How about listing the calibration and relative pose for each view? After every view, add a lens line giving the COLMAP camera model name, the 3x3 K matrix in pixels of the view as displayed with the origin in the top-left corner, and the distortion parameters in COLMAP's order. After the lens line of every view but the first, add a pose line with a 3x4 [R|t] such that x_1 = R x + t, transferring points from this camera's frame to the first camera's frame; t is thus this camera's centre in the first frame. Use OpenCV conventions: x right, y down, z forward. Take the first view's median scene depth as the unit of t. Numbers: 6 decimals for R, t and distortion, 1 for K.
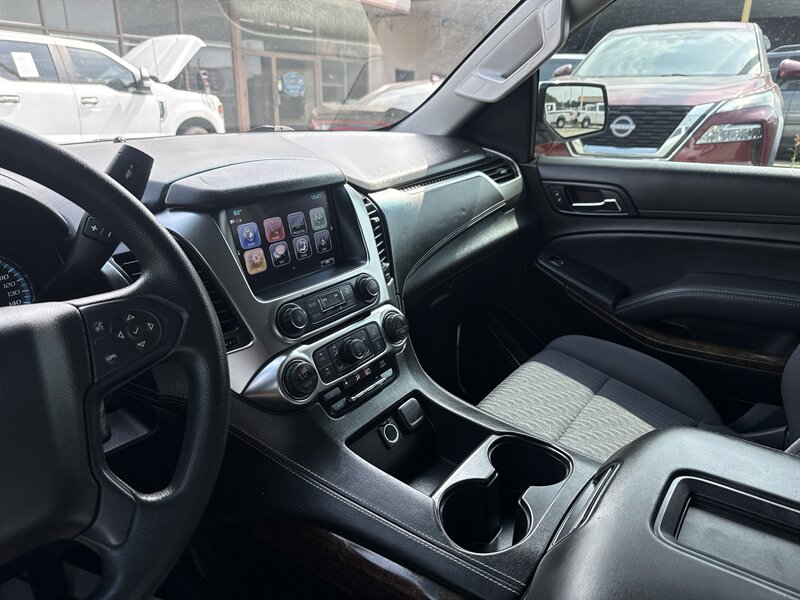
lens RADIAL K [[576.6, 0, 406.6], [0, 576.6, 305.0], [0, 0, 1]] dist [-0.026221, -0.001027]
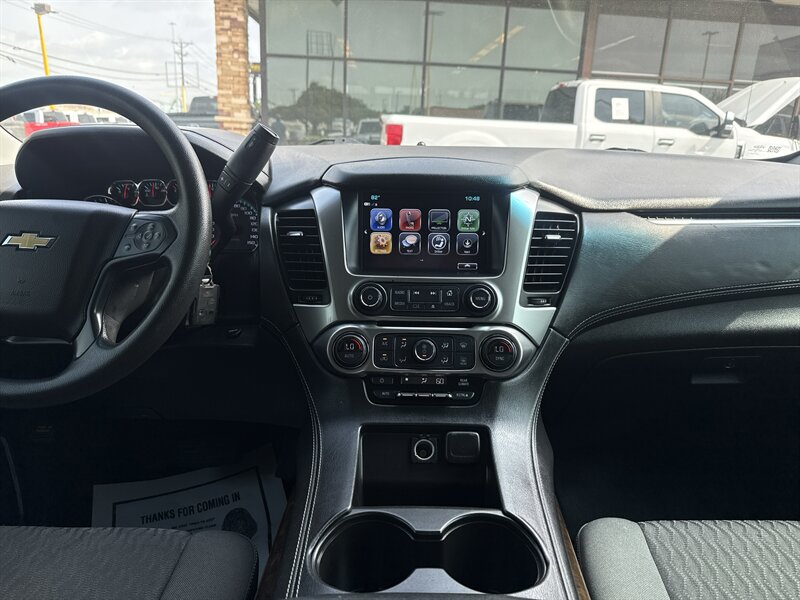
lens RADIAL K [[576.6, 0, 406.6], [0, 576.6, 305.0], [0, 0, 1]] dist [-0.026221, -0.001027]
pose [[0.557063, 0.239101, -0.795306, 0.600308], [-0.300344, 0.950839, 0.075488, -0.054732], [0.774257, 0.196813, 0.601490, 0.352913]]
